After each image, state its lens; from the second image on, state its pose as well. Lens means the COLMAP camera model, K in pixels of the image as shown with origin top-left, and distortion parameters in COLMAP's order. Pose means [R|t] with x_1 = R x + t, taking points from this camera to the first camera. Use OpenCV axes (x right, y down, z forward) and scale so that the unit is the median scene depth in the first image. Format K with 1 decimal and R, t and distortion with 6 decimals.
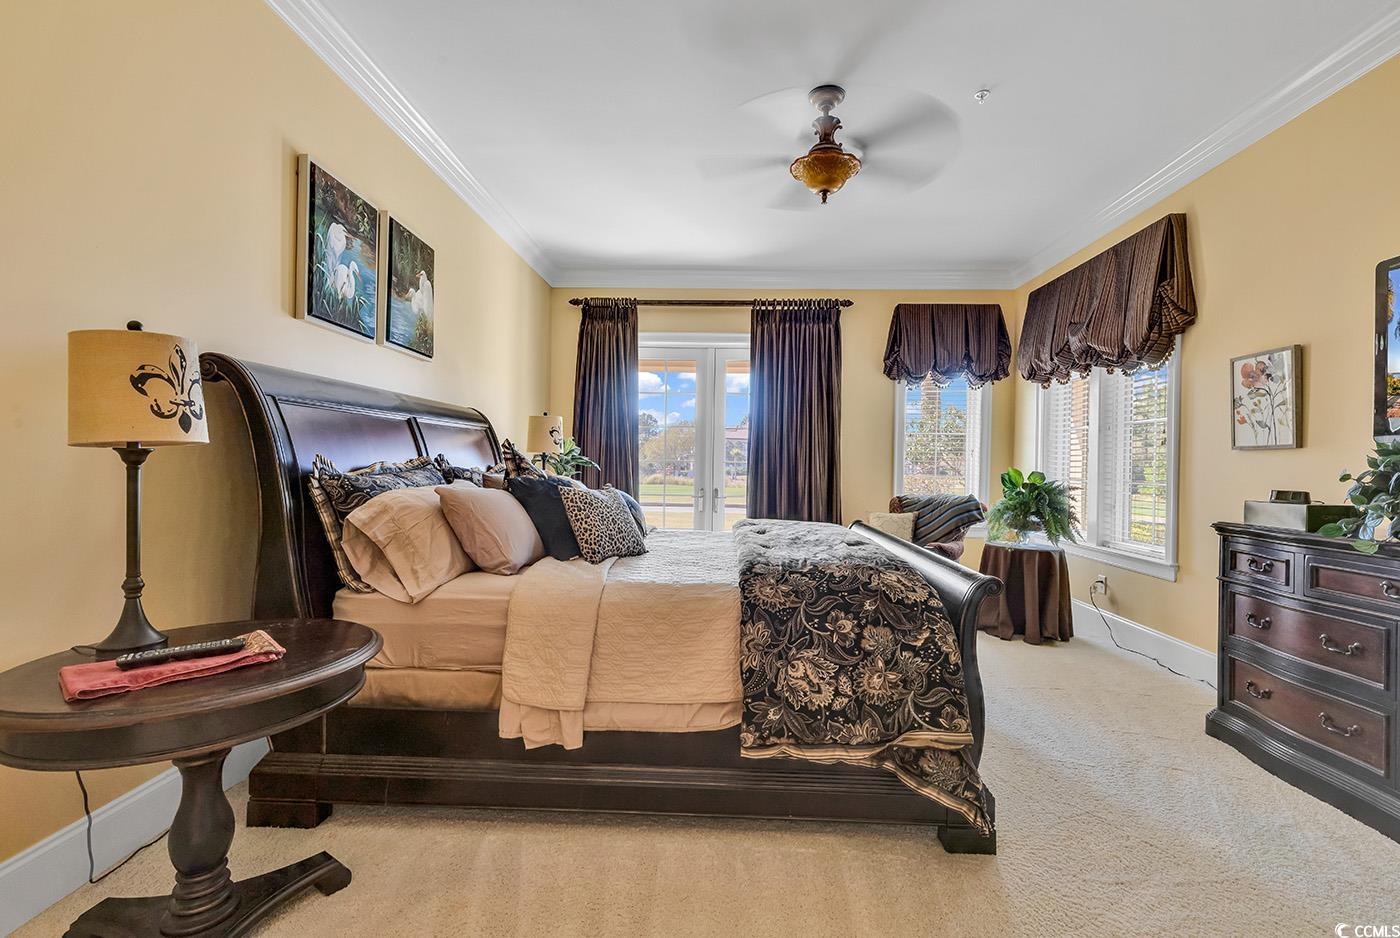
lens RADIAL K [[642.2, 0, 702.4], [0, 642.2, 470.0], [0, 0, 1]] dist [0.007192, -0.000214]
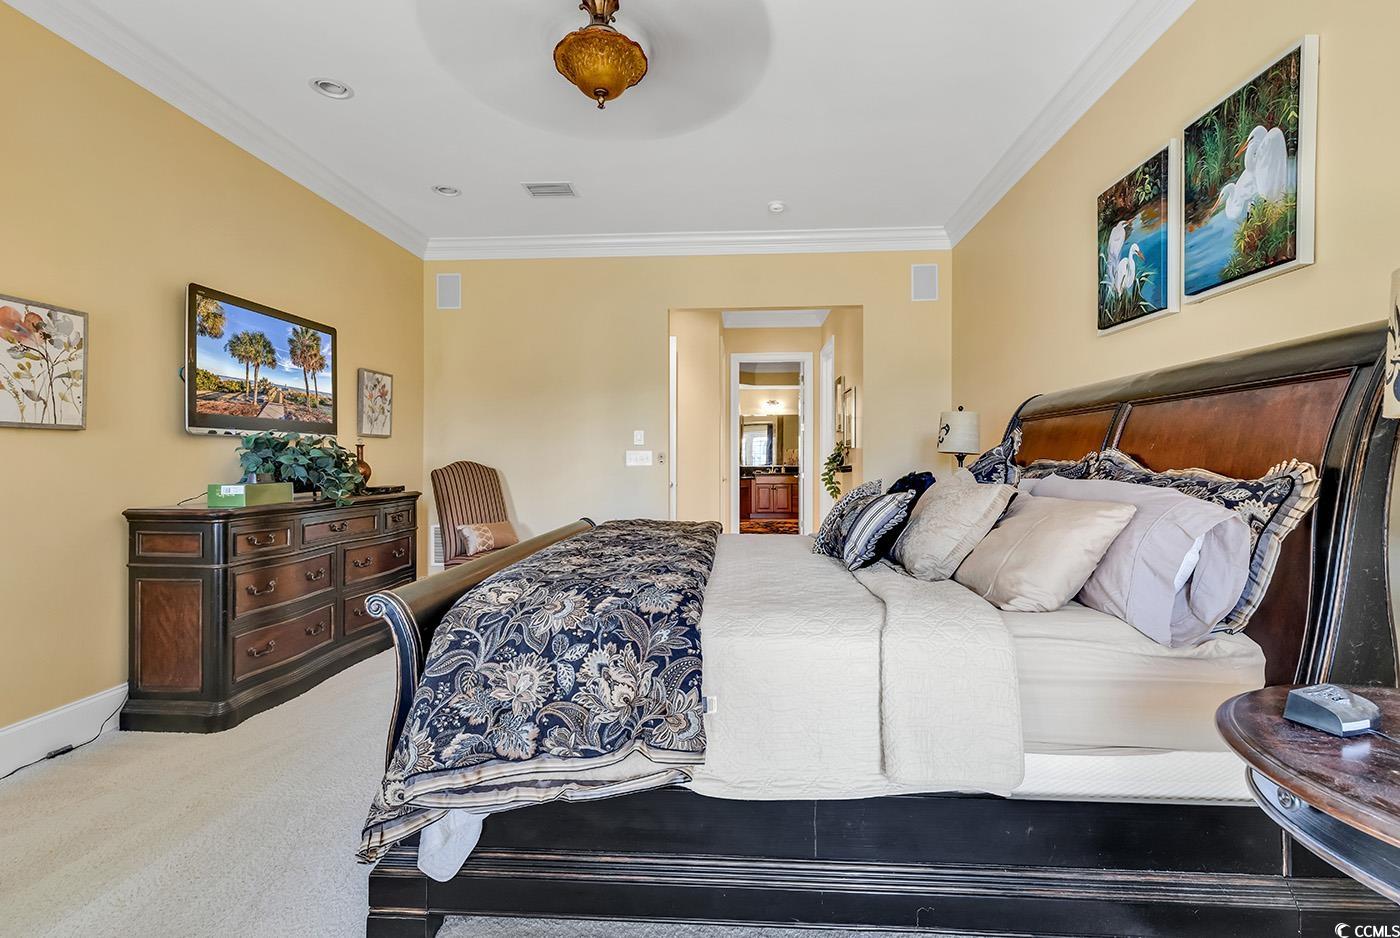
lens RADIAL K [[642.2, 0, 702.8], [0, 642.2, 469.4], [0, 0, 1]] dist [0.007192, -0.000214]
pose [[-0.999730, -0.012820, 0.019384, 0.057550], [-0.012421, 0.999712, 0.020552, -0.009507], [-0.019642, 0.020306, -0.999601, 1.908081]]
